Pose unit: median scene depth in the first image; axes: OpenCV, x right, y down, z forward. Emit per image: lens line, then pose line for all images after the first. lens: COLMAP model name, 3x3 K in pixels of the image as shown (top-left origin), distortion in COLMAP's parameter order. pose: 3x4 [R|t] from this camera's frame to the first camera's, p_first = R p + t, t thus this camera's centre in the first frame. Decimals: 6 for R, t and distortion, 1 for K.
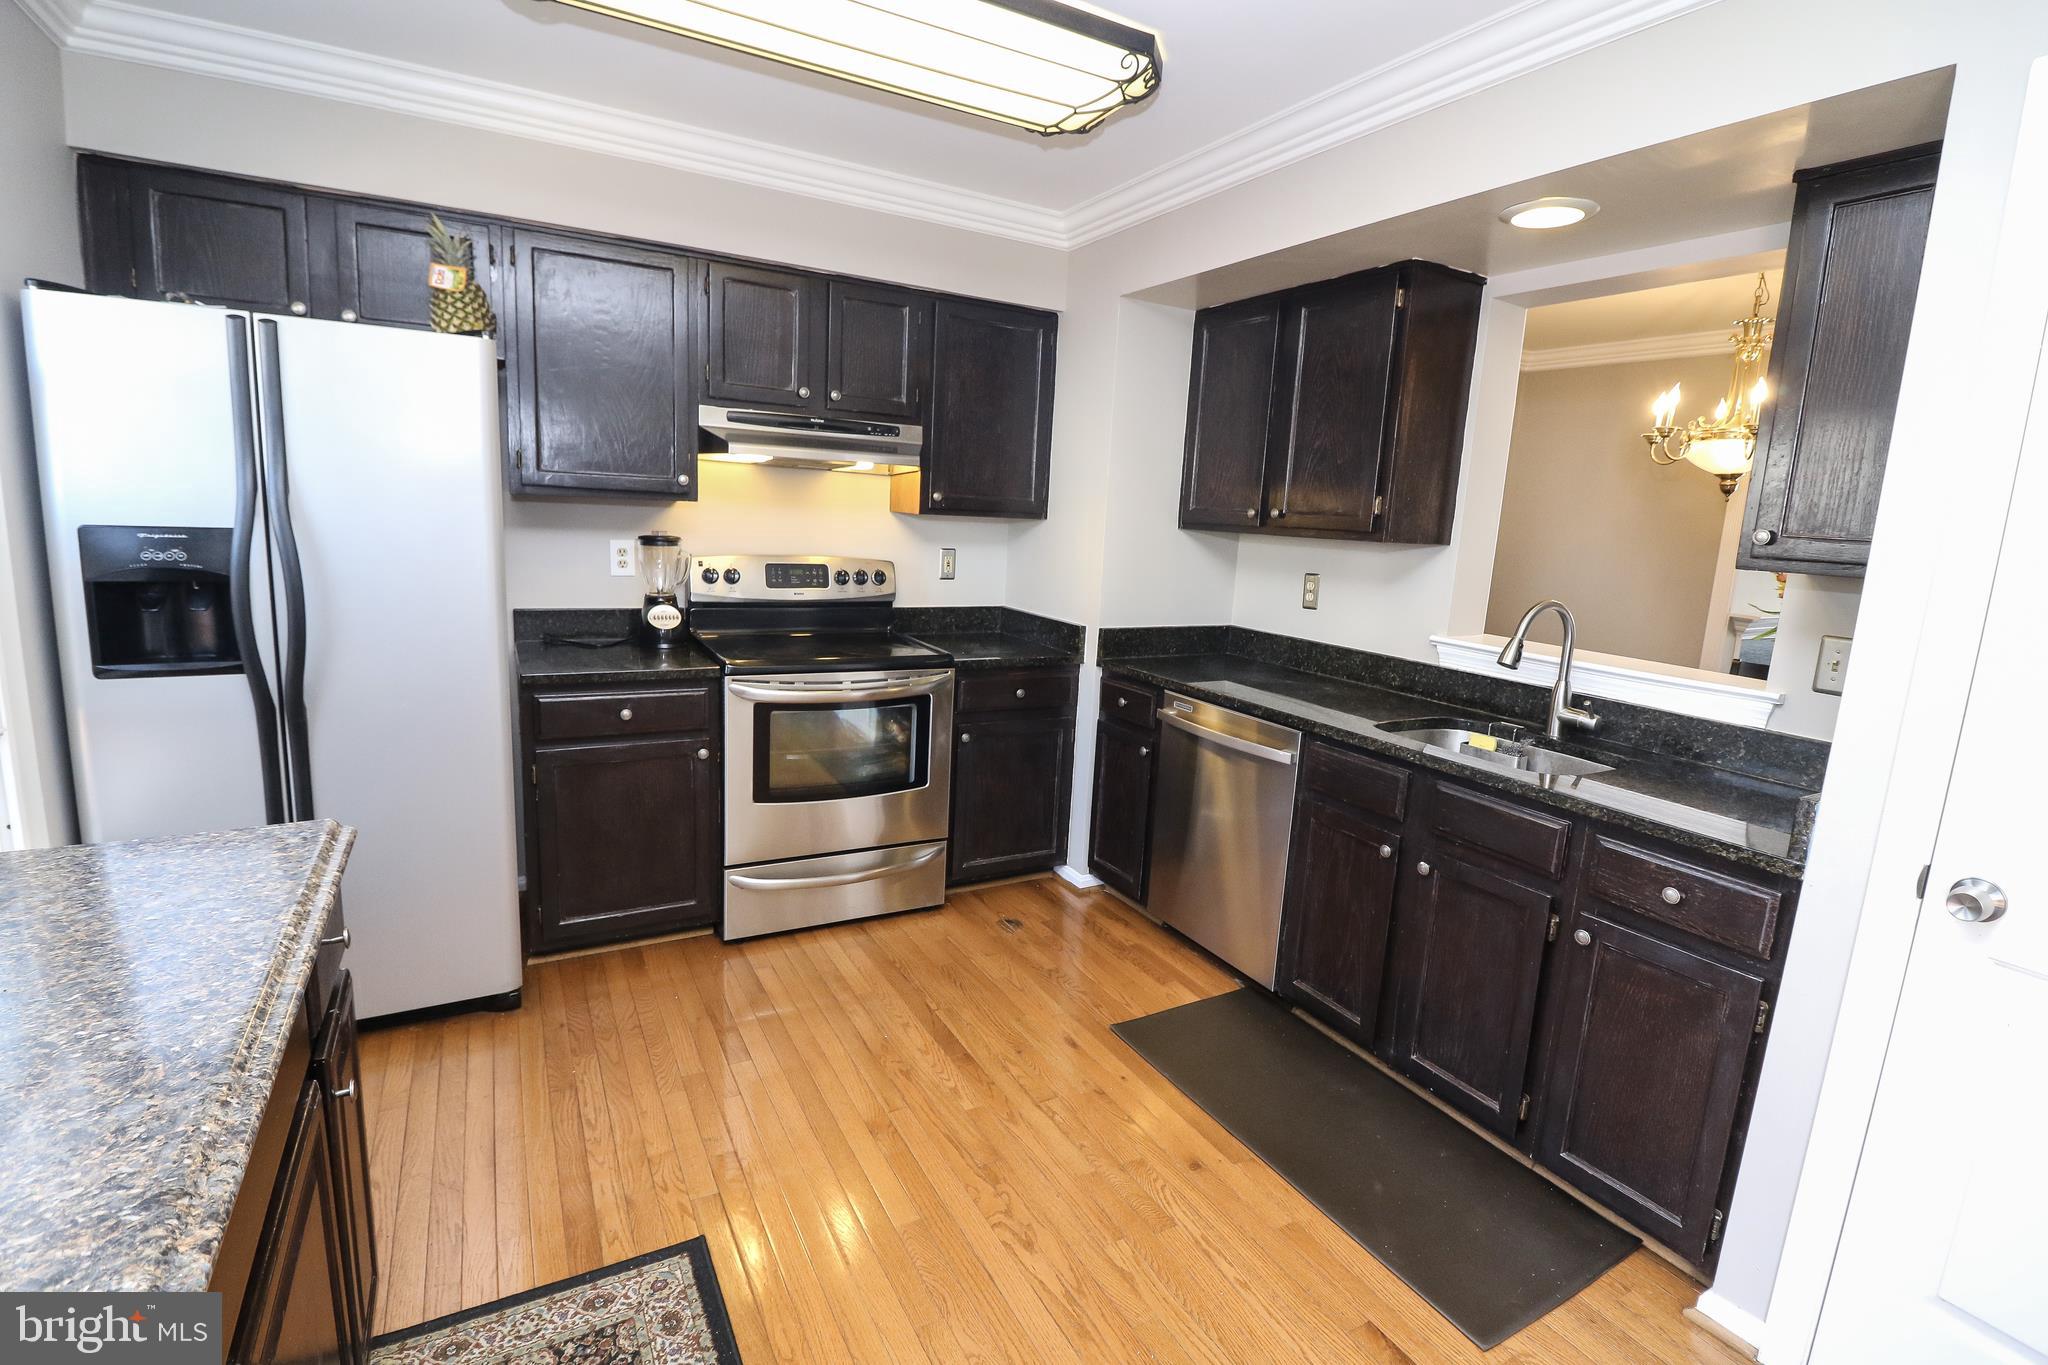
lens RADIAL K [[943.2, 0, 1019.4], [0, 943.2, 668.8], [0, 0, 1]] dist [0.000697, -0.011917]
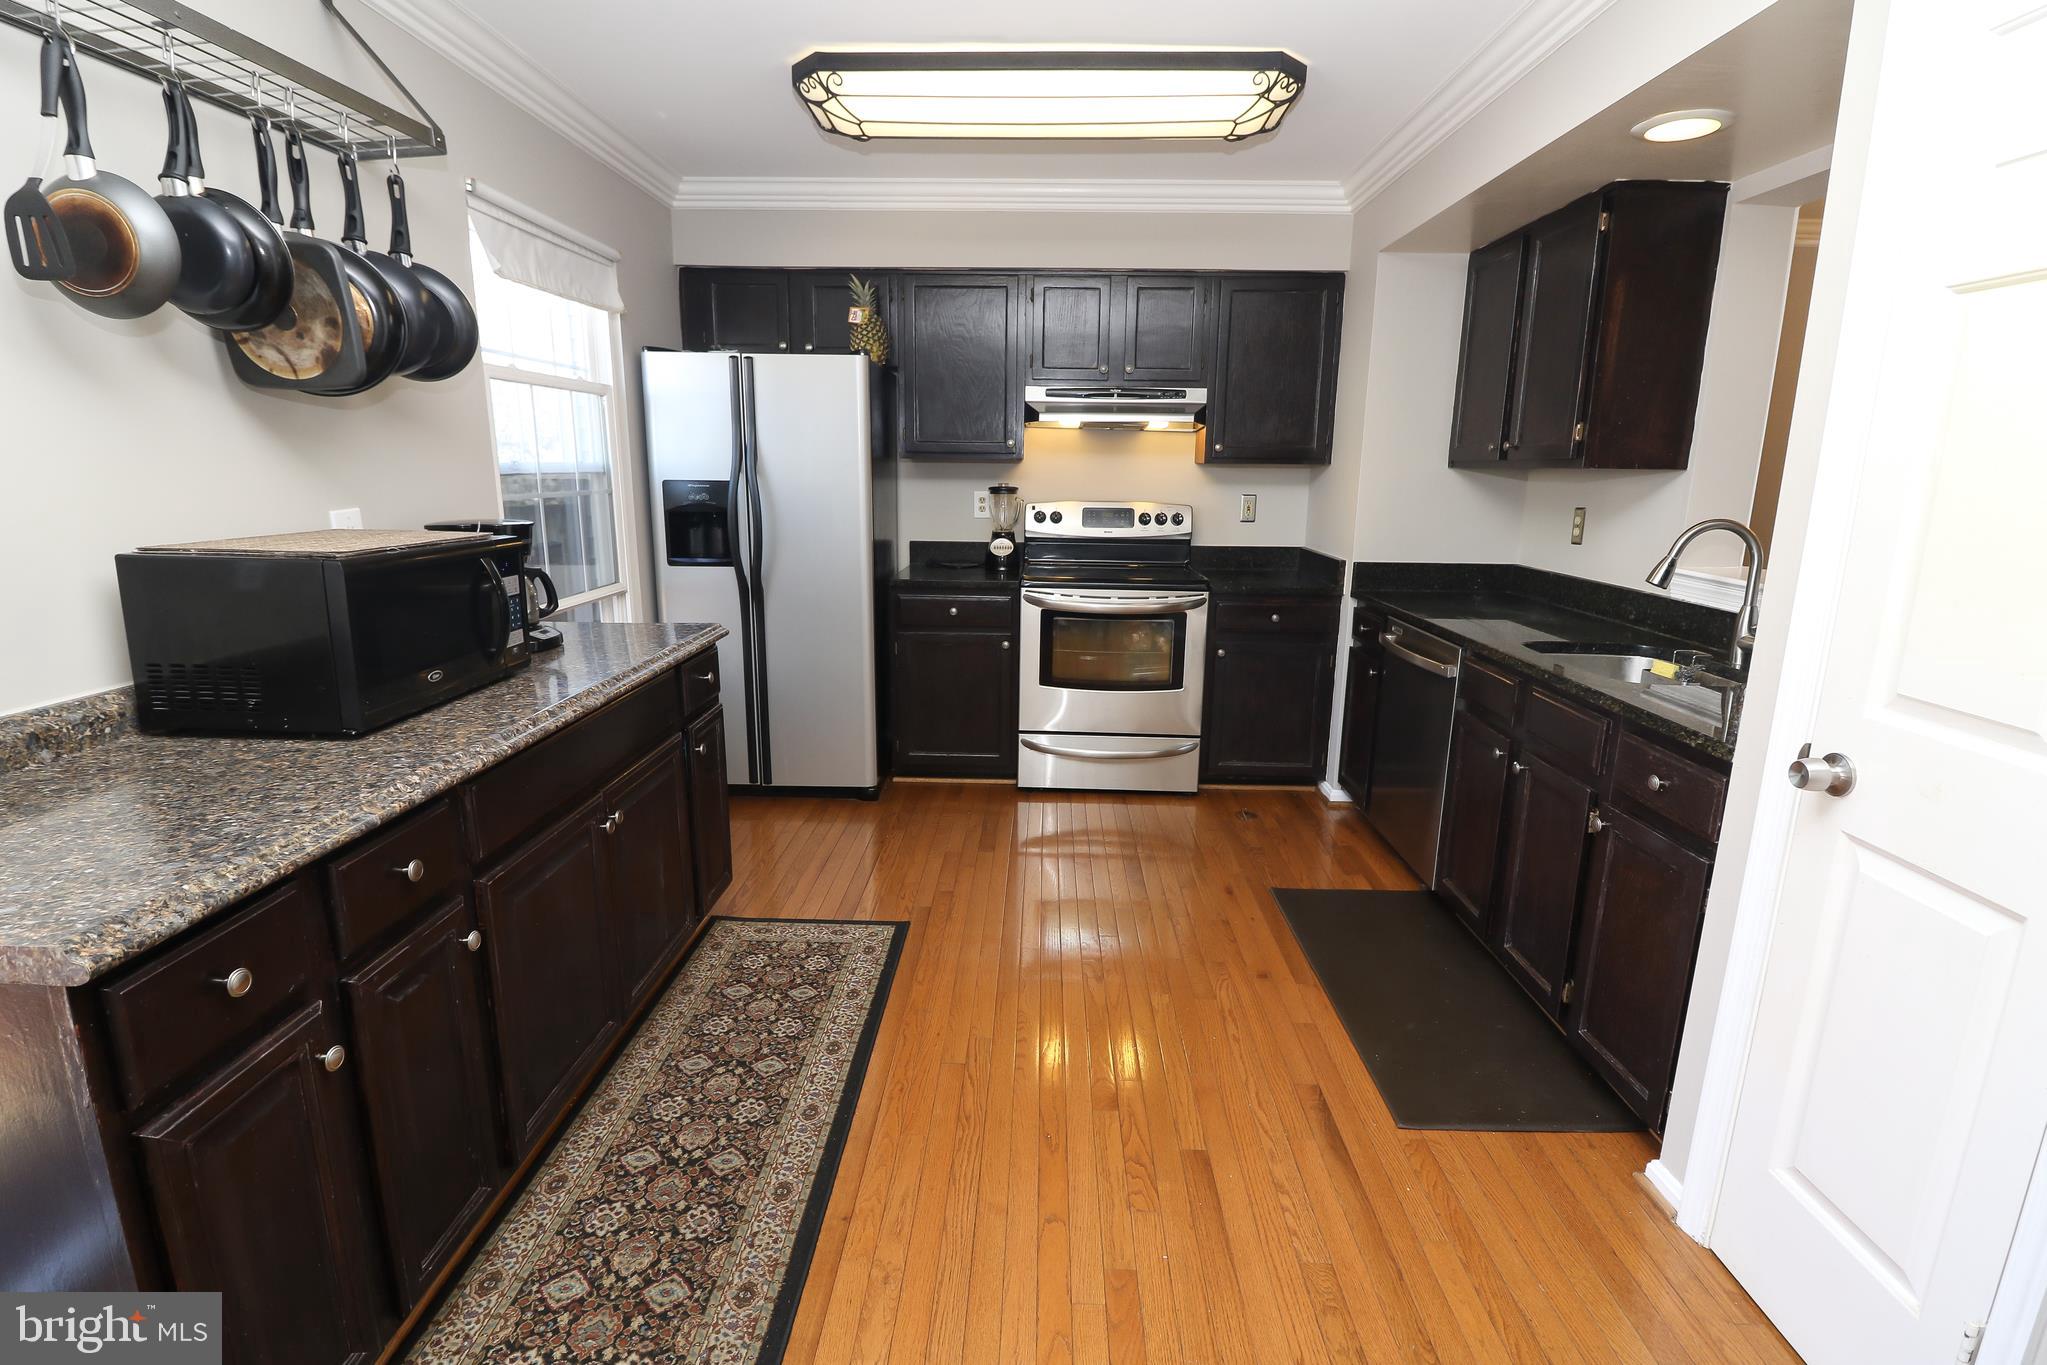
lens RADIAL K [[949.0, 0, 1014.5], [0, 949.0, 668.4], [0, 0, 1]] dist [-0.000439, -0.014301]
pose [[0.856814, 0.068908, -0.511000, 0.363591], [-0.055949, 0.997603, 0.040715, 0.065423], [0.512581, -0.006295, 0.858616, -0.162617]]
